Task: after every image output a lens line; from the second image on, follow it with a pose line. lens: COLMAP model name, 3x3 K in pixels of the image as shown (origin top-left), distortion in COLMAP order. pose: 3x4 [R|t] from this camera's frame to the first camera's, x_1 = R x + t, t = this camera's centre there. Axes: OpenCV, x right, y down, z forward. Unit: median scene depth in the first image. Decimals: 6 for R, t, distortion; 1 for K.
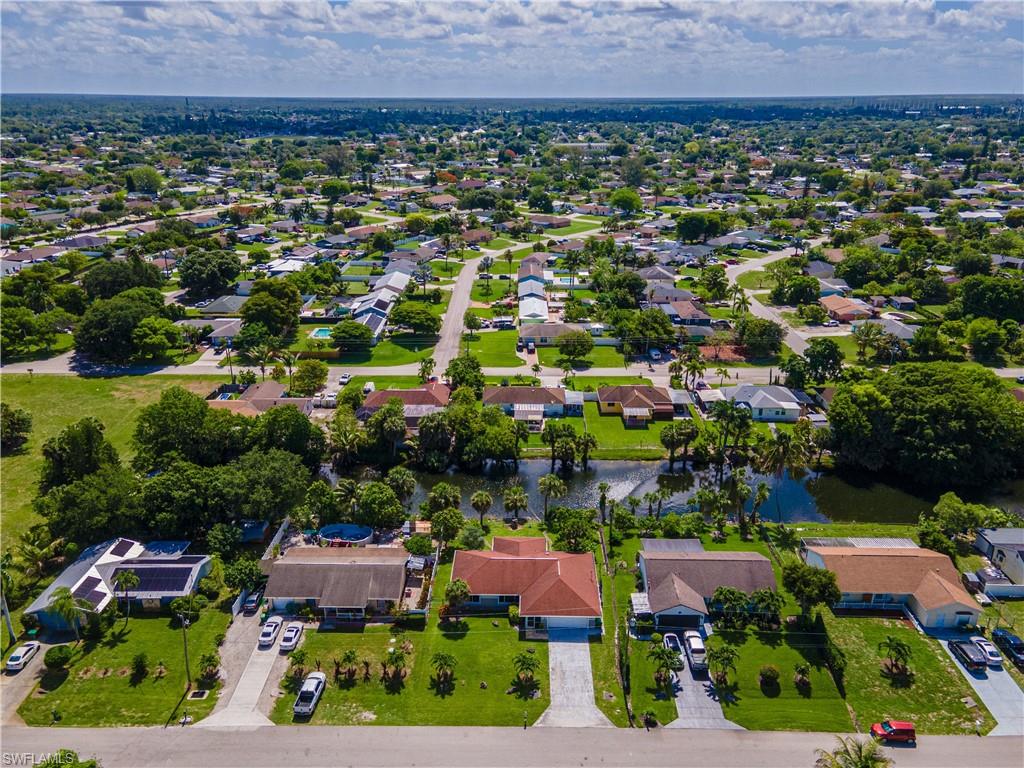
lens RADIAL K [[779.2, 0, 515.3], [0, 779.2, 389.1], [0, 0, 1]] dist [0.041830, 0.009024]
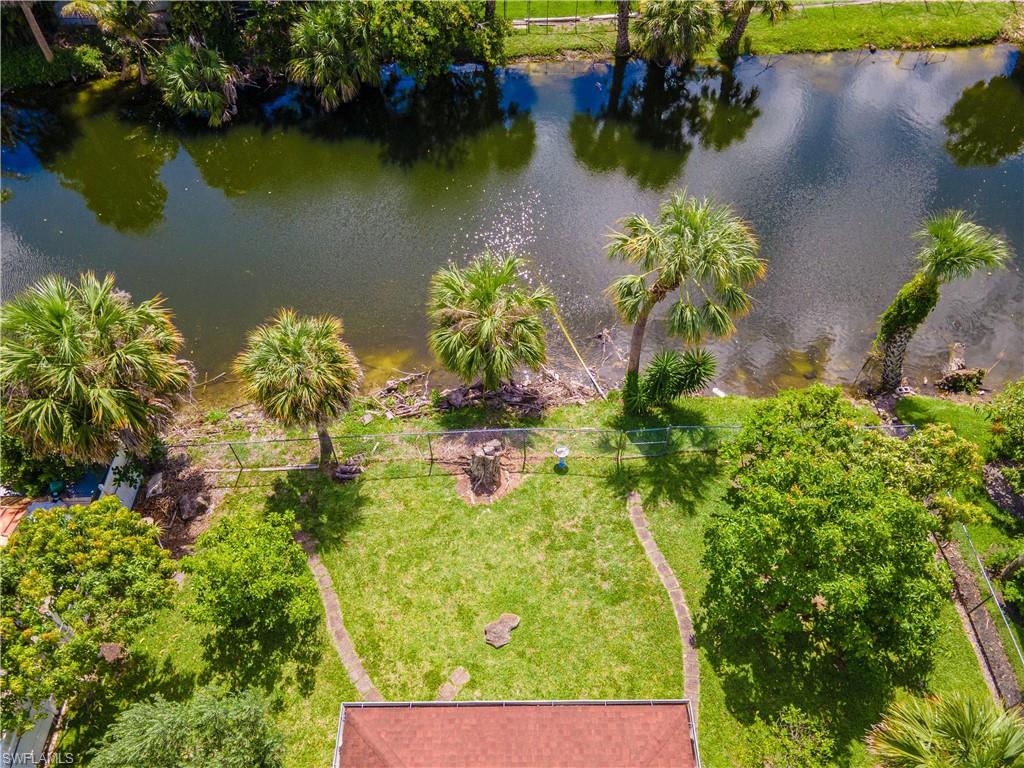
lens RADIAL K [[747.4, 0, 509.3], [0, 747.4, 385.0], [0, 0, 1]] dist [0.037869, -0.000127]
pose [[0.999575, -0.028862, -0.004176, 0.005381], [0.026748, 0.850319, 0.525588, 0.046266], [-0.011619, -0.525476, 0.850729, 0.714507]]
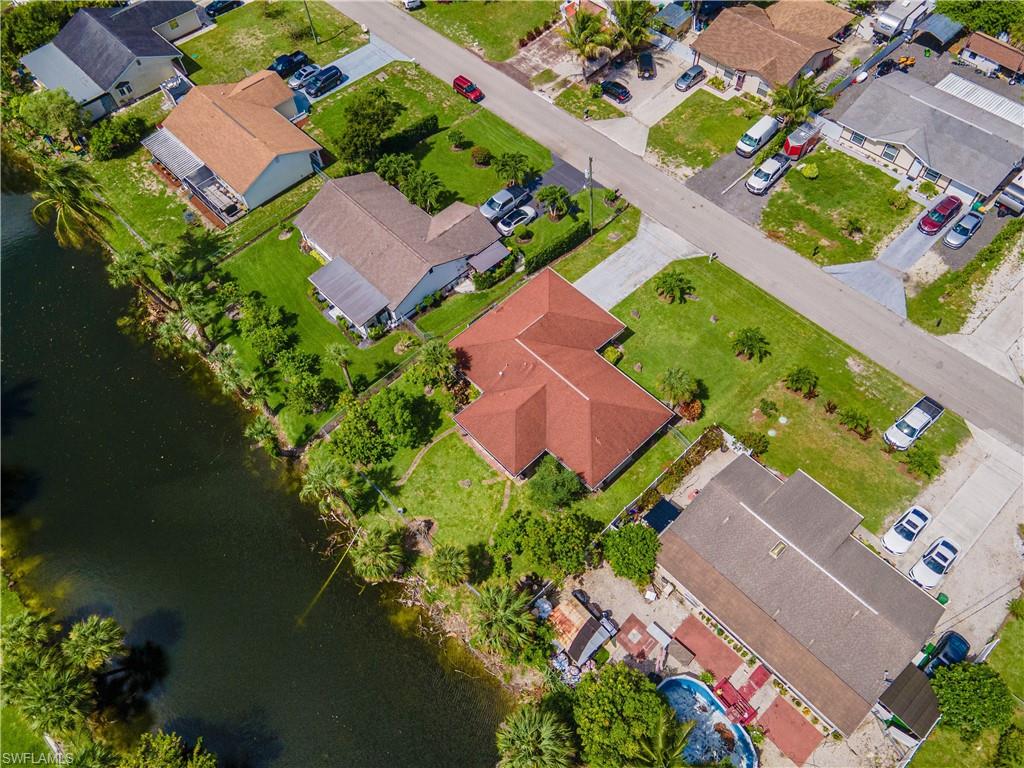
lens RADIAL K [[748.1, 0, 508.9], [0, 748.1, 383.2], [0, 0, 1]] dist [0.013626, 0.061004]
pose [[-0.693508, -0.588838, 0.415109, -0.164403], [0.299127, 0.288830, 0.909451, -0.251214], [-0.655415, 0.754882, -0.024169, 0.760368]]
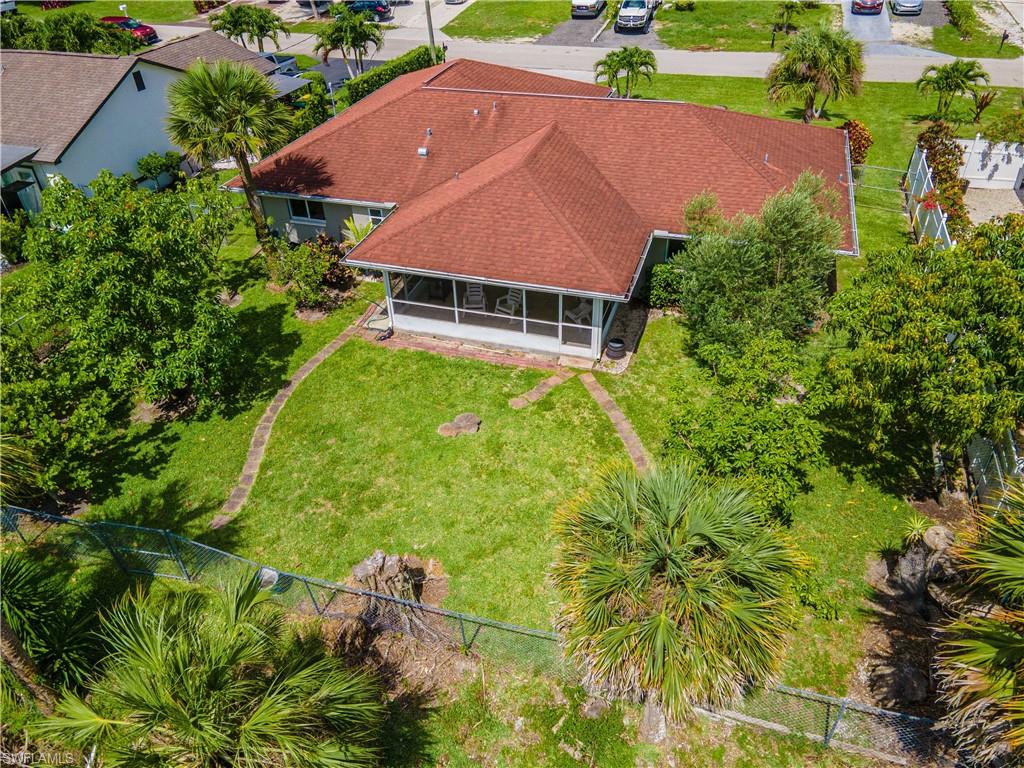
lens RADIAL K [[747.4, 0, 509.3], [0, 747.4, 385.0], [0, 0, 1]] dist [0.037869, -0.000127]
pose [[-0.955047, -0.149032, 0.256271, -0.037592], [0.136683, 0.545727, 0.826741, 0.051924], [-0.263064, 0.824604, -0.500825, 0.867063]]
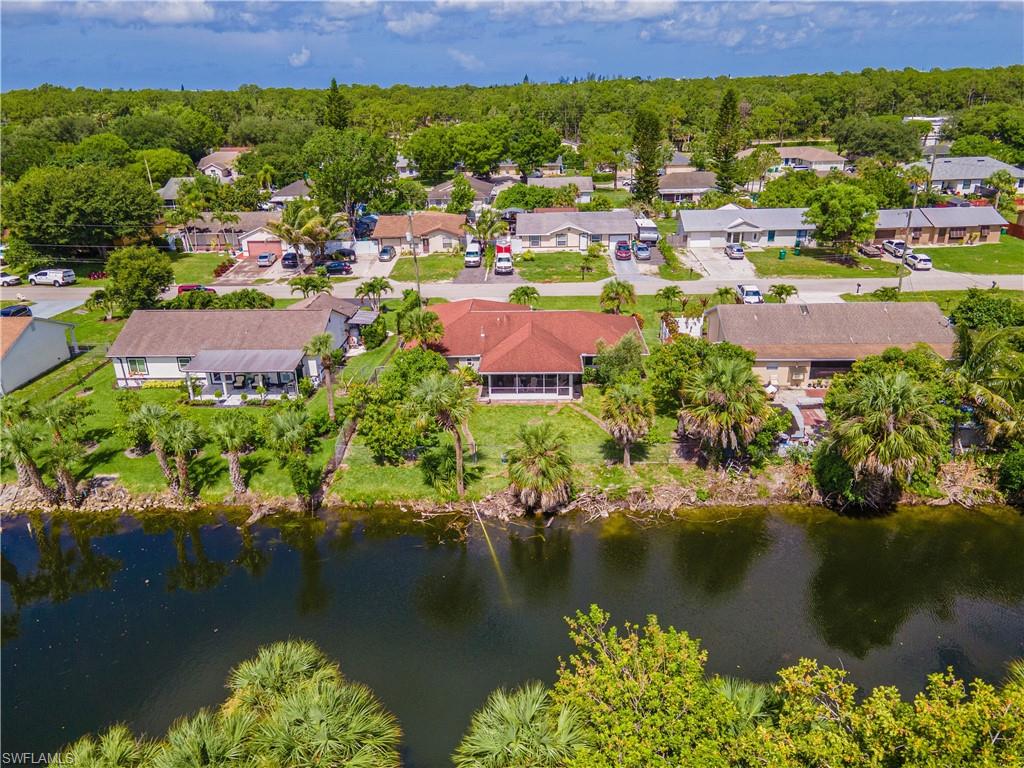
lens RADIAL K [[748.1, 0, 508.9], [0, 748.1, 383.2], [0, 0, 1]] dist [0.013626, 0.061004]
pose [[-0.999383, 0.013147, 0.032579, 0.002736], [0.031767, 0.734235, 0.678151, -0.101481], [-0.015005, 0.678768, -0.734200, 1.066688]]
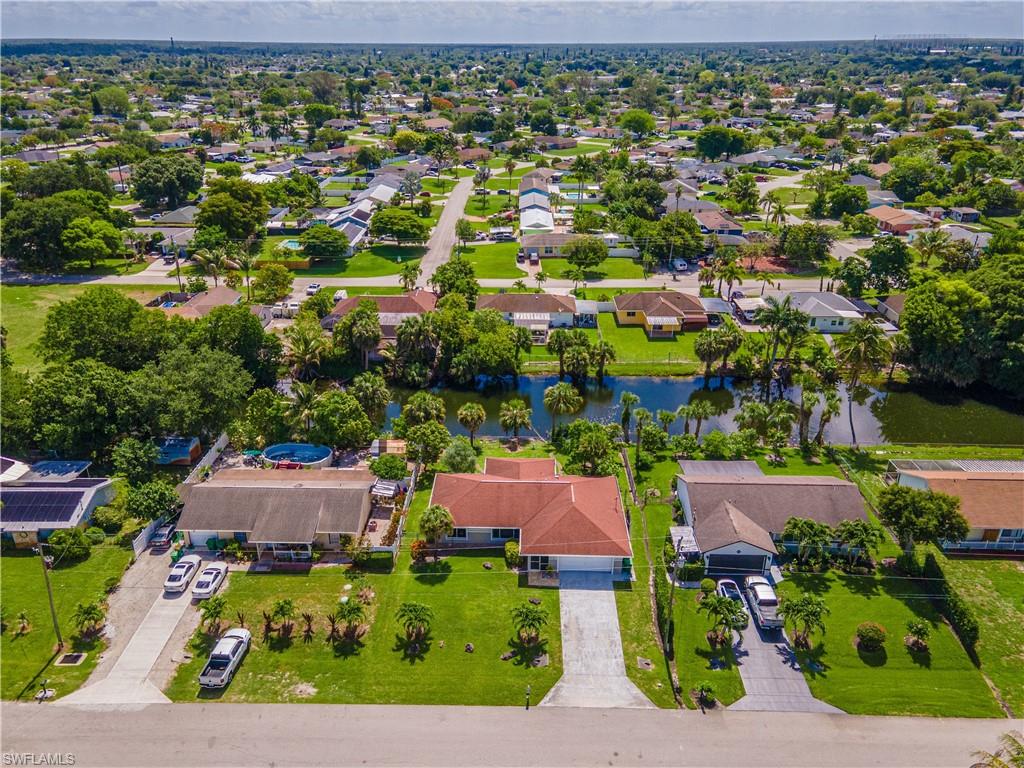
lens RADIAL K [[789.5, 0, 508.0], [0, 789.5, 385.4], [0, 0, 1]] dist [0.046387, 0.006177]
pose [[0.999949, 0.002385, -0.009773, 0.000772], [-0.001939, 0.998965, 0.045444, 0.065132], [0.009872, -0.045423, 0.998919, 0.177082]]
